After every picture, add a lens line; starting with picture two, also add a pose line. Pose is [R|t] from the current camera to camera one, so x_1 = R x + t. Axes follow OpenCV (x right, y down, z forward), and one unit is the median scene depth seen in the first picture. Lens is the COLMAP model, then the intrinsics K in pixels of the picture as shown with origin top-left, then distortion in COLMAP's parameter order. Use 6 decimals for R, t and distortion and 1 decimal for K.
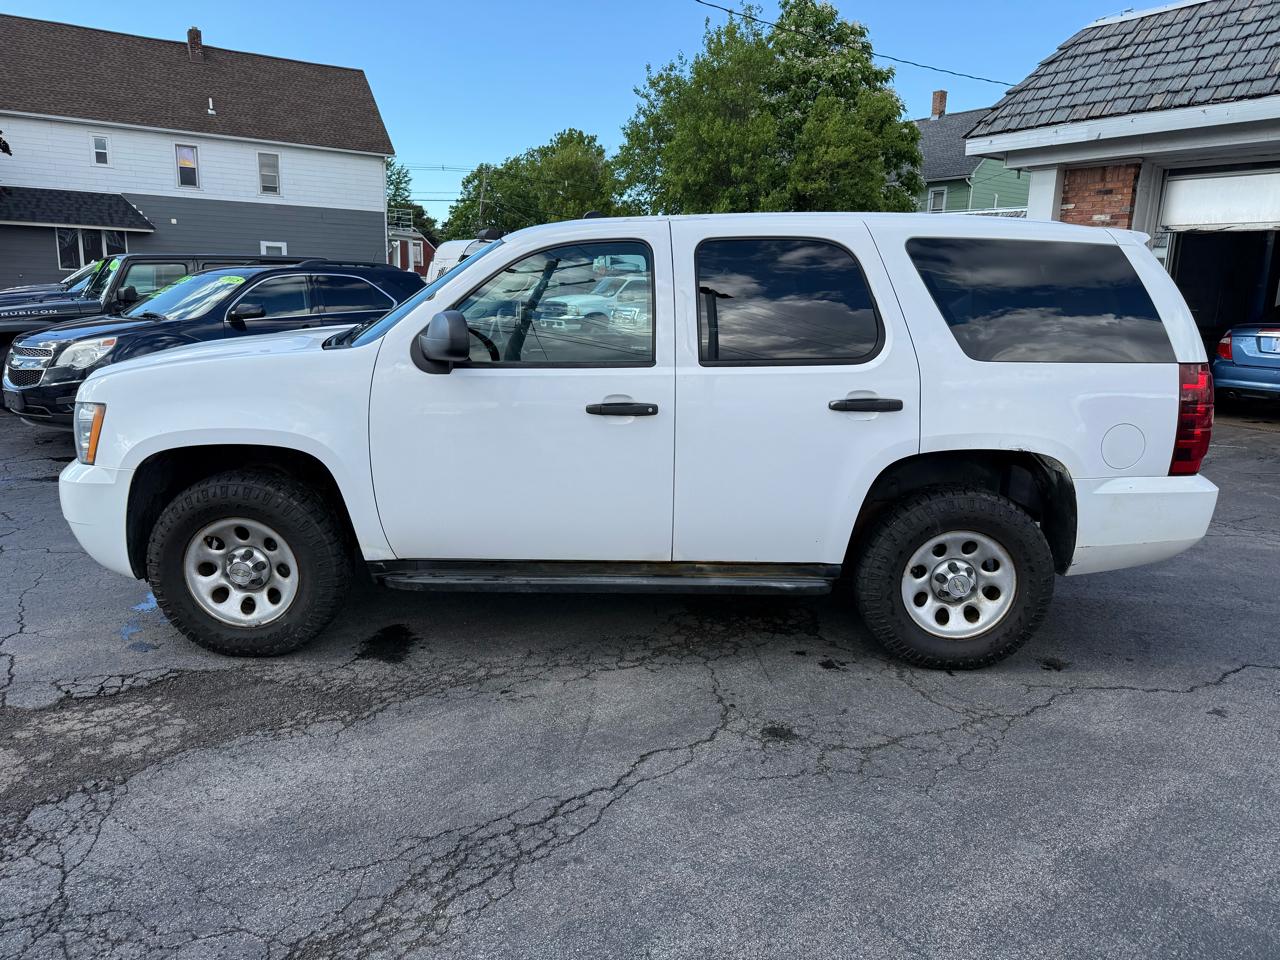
lens RADIAL K [[892.5, 0, 646.9], [0, 892.5, 474.3], [0, 0, 1]] dist [0.067047, -0.070110]
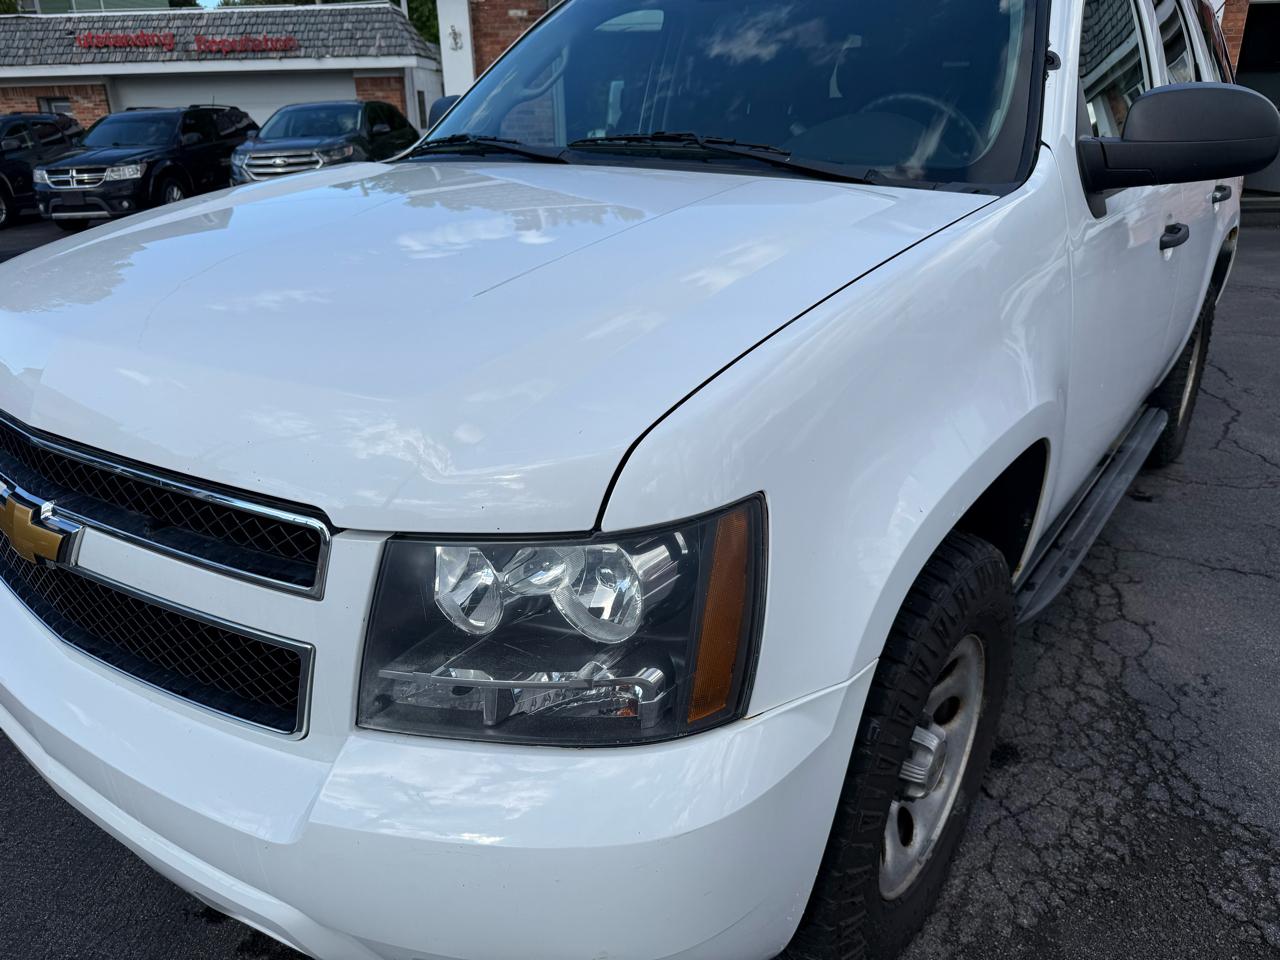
lens RADIAL K [[918.2, 0, 632.5], [0, 918.2, 492.0], [0, 0, 1]] dist [-0.008482, -0.001490]
pose [[0.599996, -0.335887, 0.726075, -0.792777], [0.194942, 0.941617, 0.274508, -0.150736], [-0.775889, -0.023161, 0.630445, 0.840218]]
